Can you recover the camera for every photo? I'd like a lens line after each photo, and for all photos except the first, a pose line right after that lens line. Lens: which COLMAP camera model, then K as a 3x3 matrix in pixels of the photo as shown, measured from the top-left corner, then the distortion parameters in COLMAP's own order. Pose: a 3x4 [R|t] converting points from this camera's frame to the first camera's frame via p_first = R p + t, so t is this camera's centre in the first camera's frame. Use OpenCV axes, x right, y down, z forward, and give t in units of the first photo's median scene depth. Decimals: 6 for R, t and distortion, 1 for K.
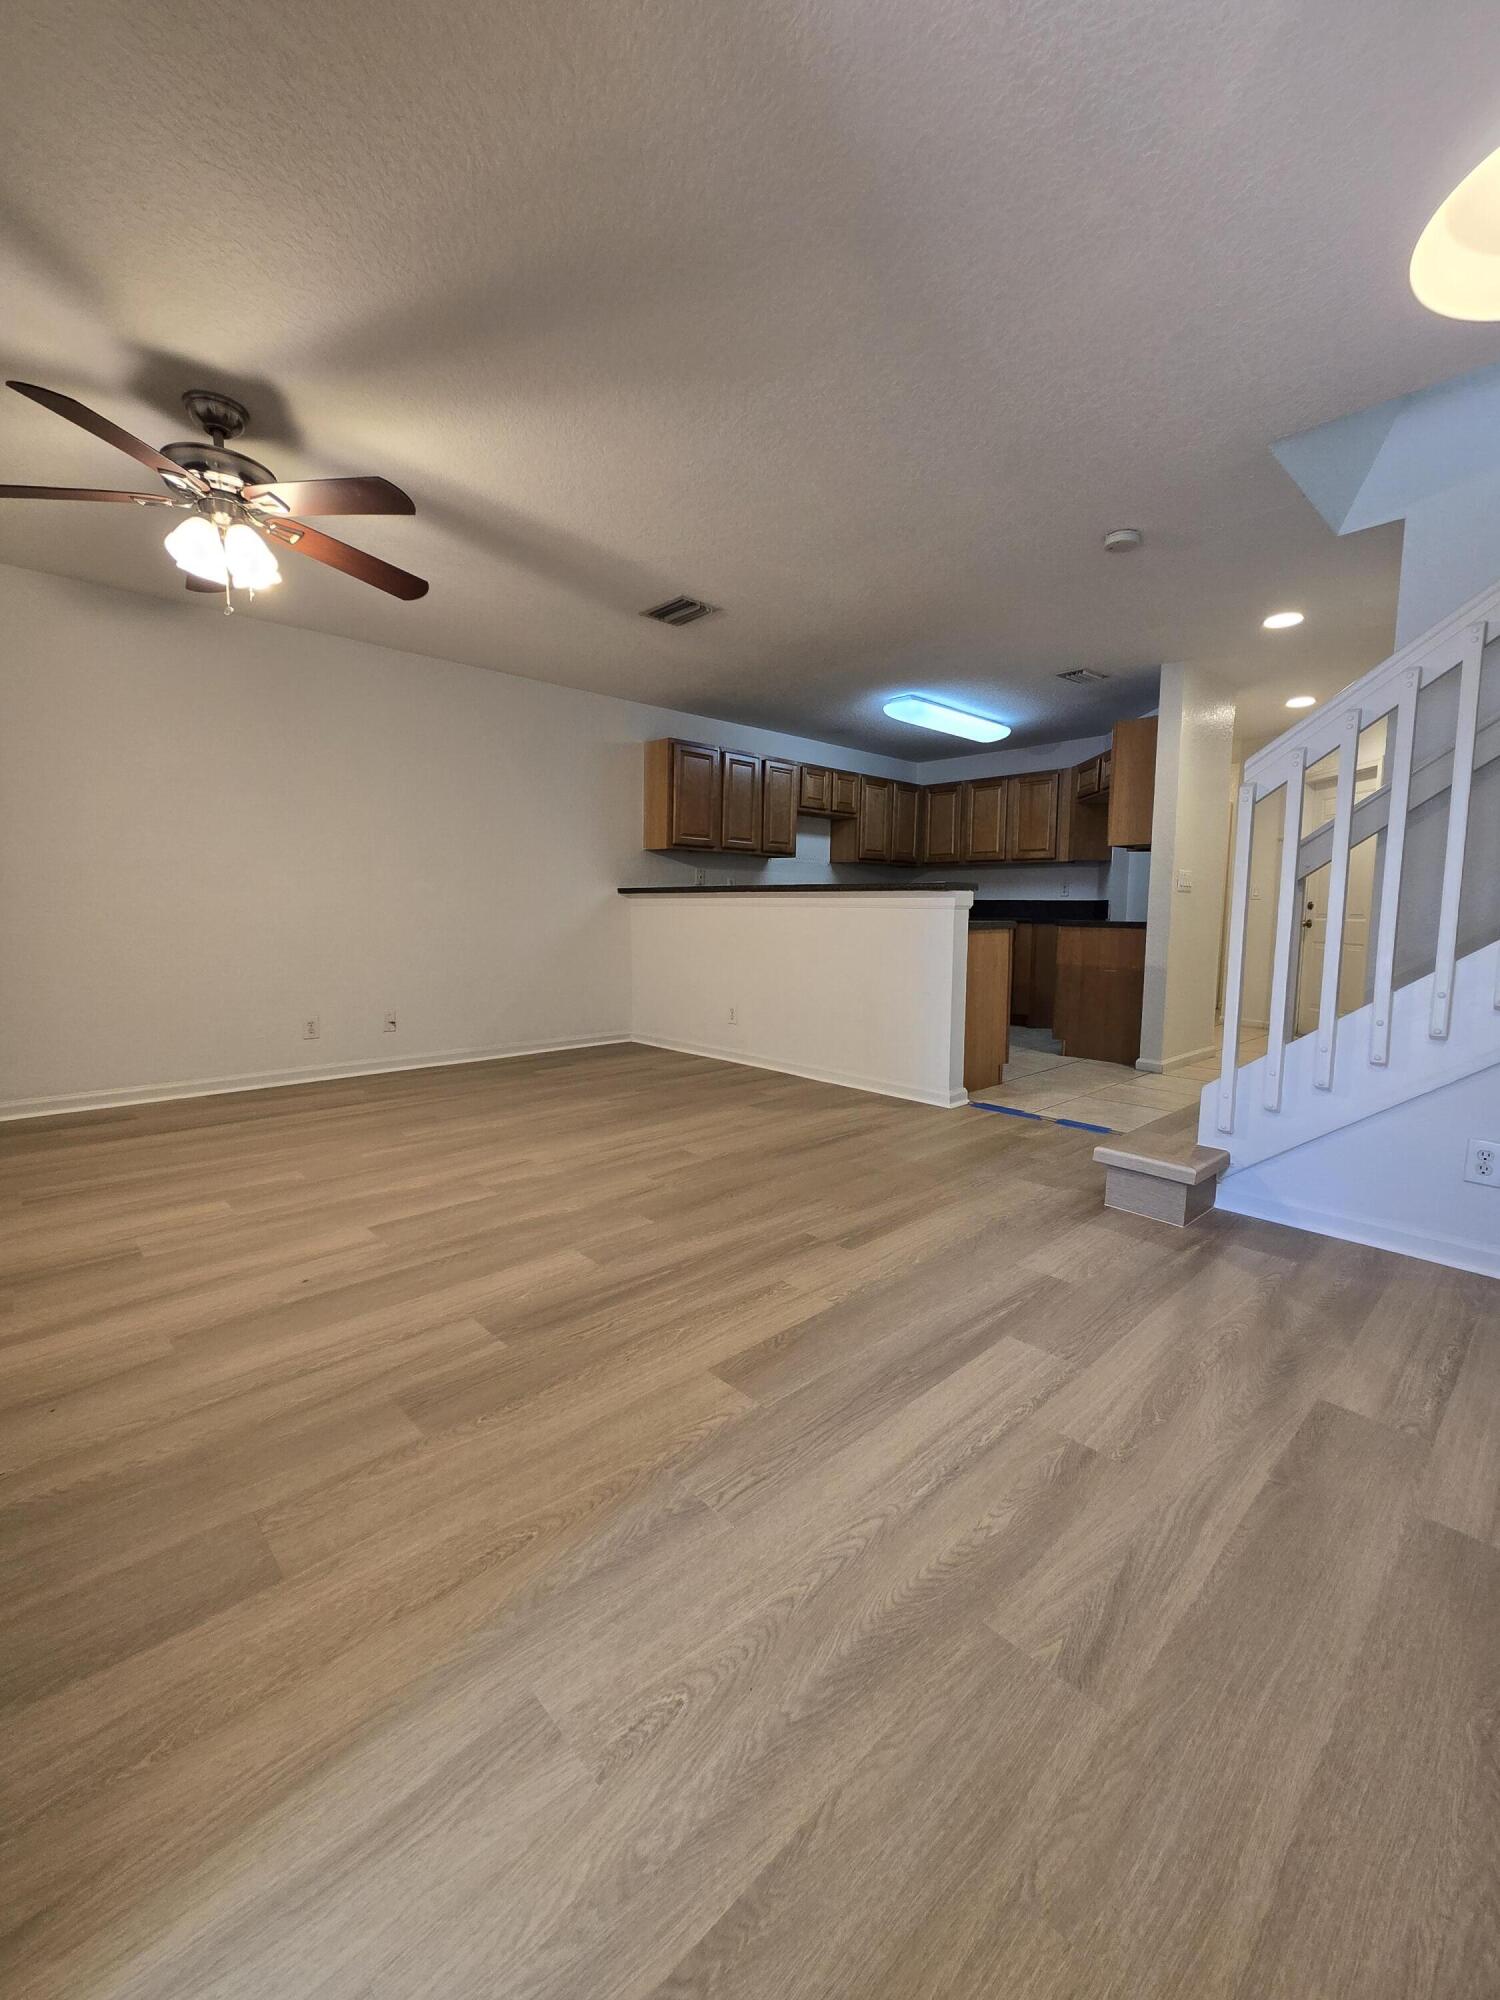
lens RADIAL K [[821.8, 0, 753.9], [0, 821.8, 992.3], [0, 0, 1]] dist [-0.001019, 0.000661]
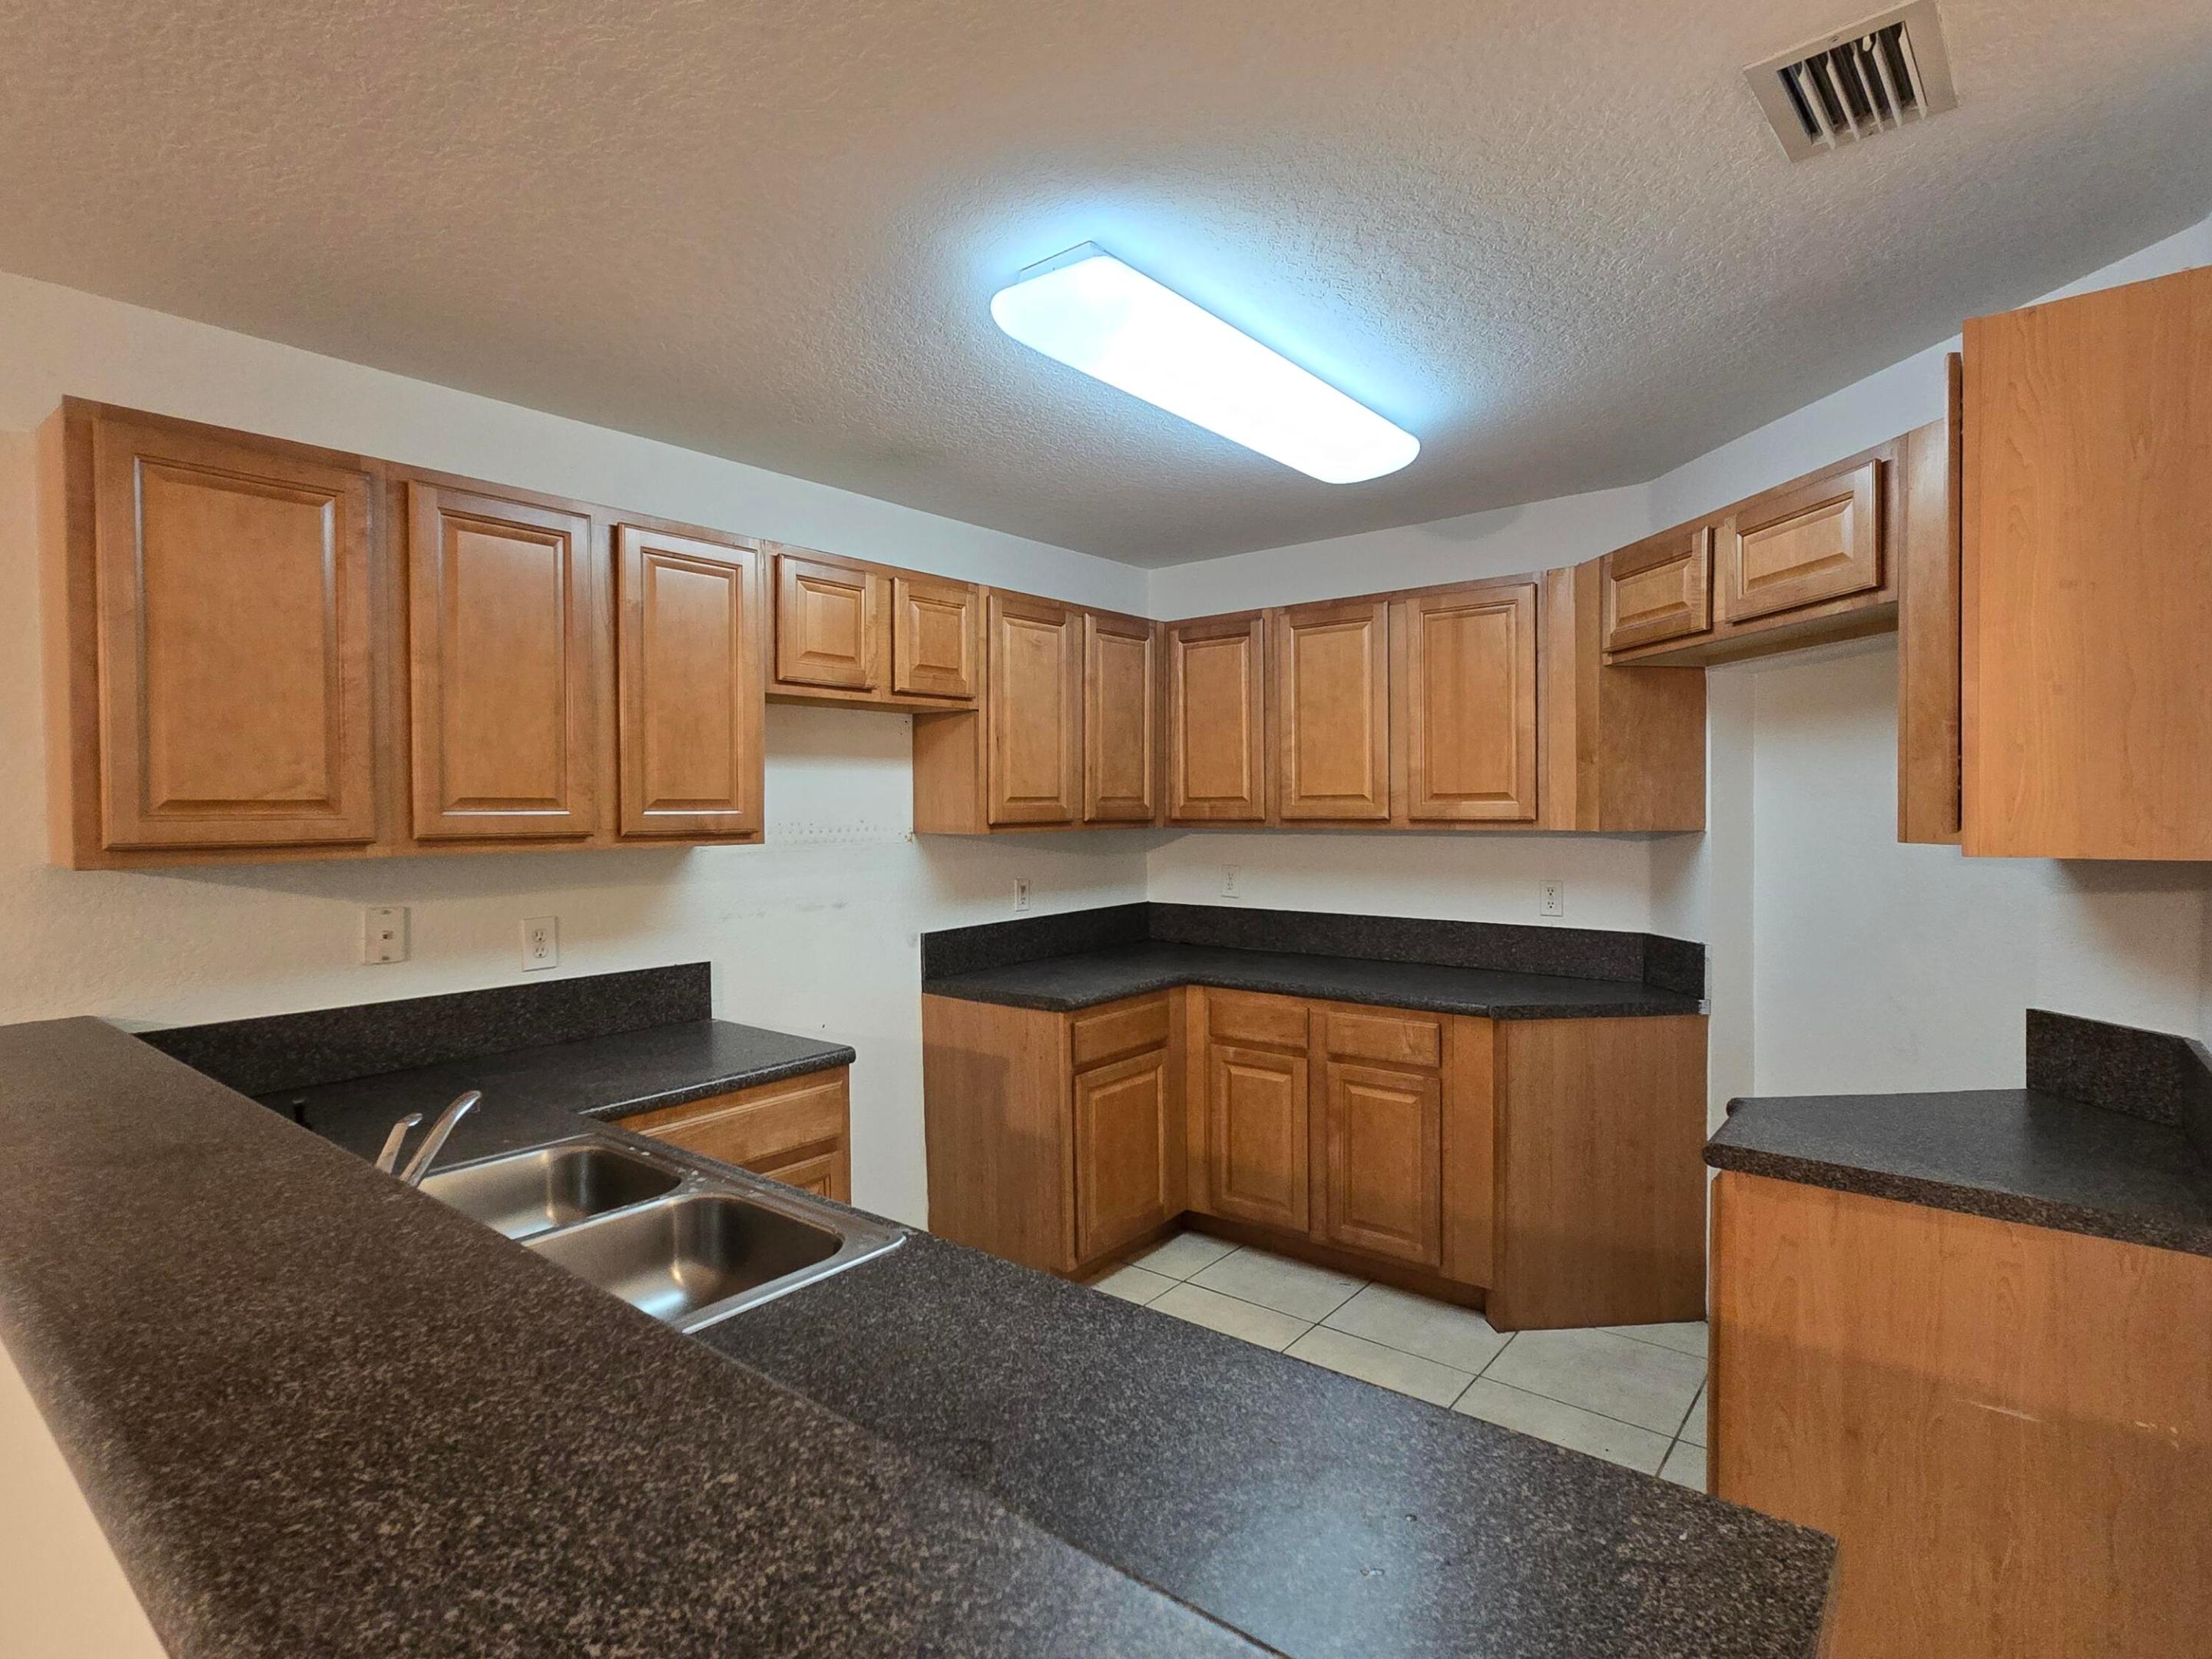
lens RADIAL K [[1113.2, 0, 1096.2], [0, 1113.2, 831.2], [0, 0, 1]] dist [-0.002073, 0.001755]
pose [[0.991817, -0.023745, 0.125442, 0.113371], [0.033256, 0.996683, -0.074280, -0.122805], [-0.123262, 0.077844, 0.989316, 0.524464]]
